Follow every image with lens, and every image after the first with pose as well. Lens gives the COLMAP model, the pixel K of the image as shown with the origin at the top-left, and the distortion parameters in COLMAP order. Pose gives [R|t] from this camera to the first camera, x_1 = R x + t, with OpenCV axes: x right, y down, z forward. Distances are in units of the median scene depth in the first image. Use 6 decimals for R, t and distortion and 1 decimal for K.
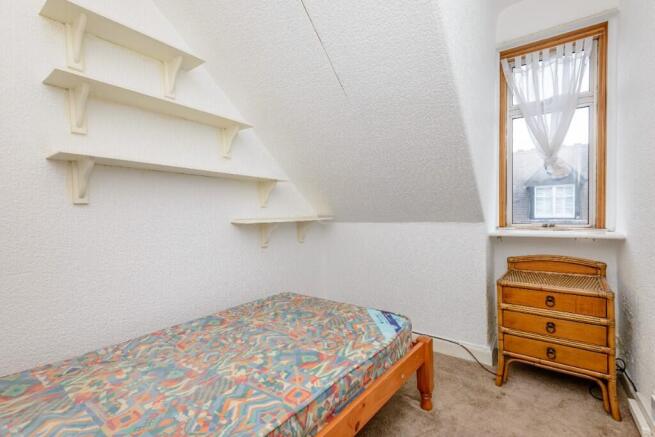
lens RADIAL K [[295.2, 0, 331.8], [0, 295.2, 216.5], [0, 0, 1]] dist [-0.001794, -0.000682]
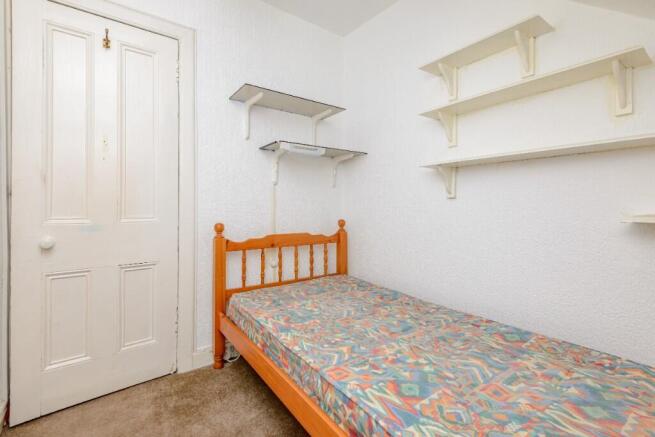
lens RADIAL K [[302.4, 0, 328.5], [0, 302.4, 202.8], [0, 0, 1]] dist [-0.001958, -0.000513]
pose [[-0.303588, 0.003729, -0.952796, 0.737076], [-0.001479, 0.999989, 0.004385, -0.028096], [0.952802, 0.002740, -0.303579, 0.992162]]
